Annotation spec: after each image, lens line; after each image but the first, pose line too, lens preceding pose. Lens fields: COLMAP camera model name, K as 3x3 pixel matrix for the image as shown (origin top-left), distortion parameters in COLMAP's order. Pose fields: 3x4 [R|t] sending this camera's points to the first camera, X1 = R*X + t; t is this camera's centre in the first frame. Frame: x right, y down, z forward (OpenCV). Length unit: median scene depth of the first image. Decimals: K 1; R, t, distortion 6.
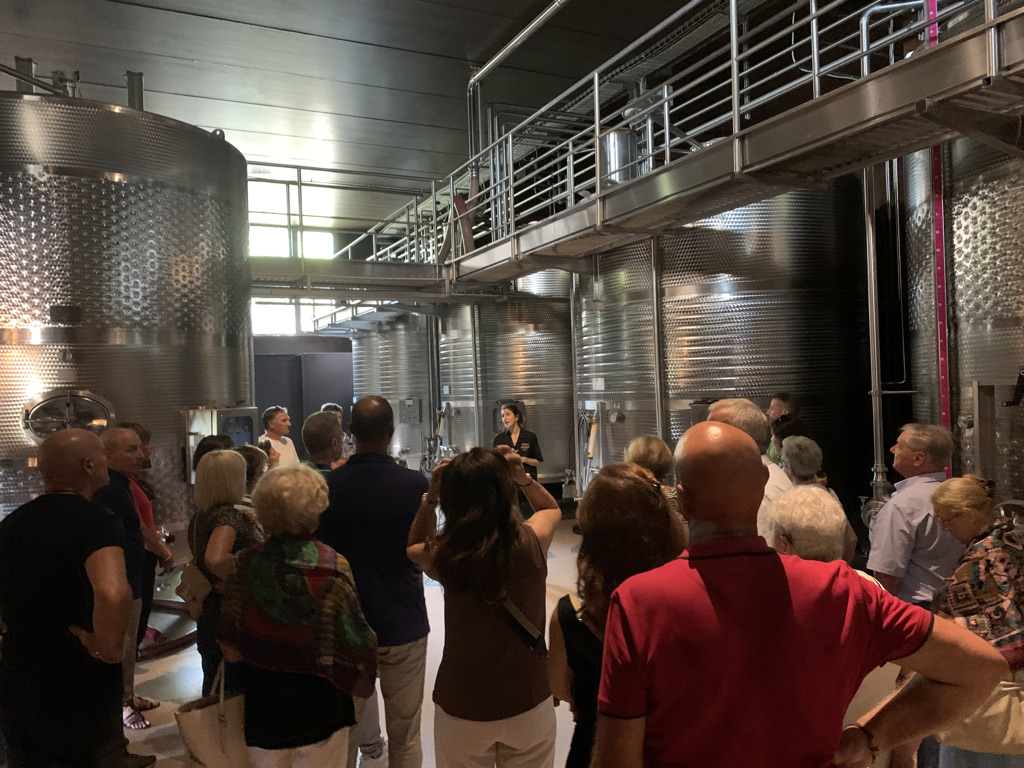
lens RADIAL K [[791.3, 0, 512.0], [0, 791.3, 384.0], [0, 0, 1]] dist [-0.001175, -0.007178]
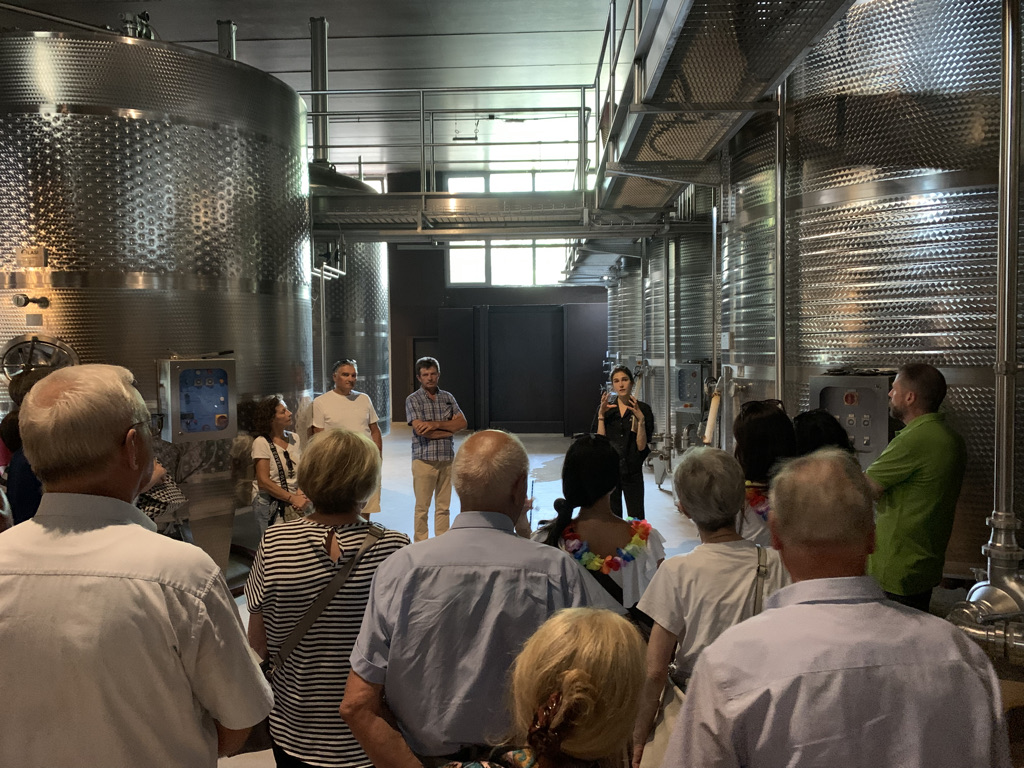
lens RADIAL K [[791.3, 0, 512.0], [0, 791.3, 384.0], [0, 0, 1]] dist [-0.001175, -0.007178]
pose [[0.877561, 0.043165, -0.477517, 0.291771], [-0.015439, 0.997967, 0.061838, -0.001087], [0.479215, -0.046894, 0.876444, 0.307990]]
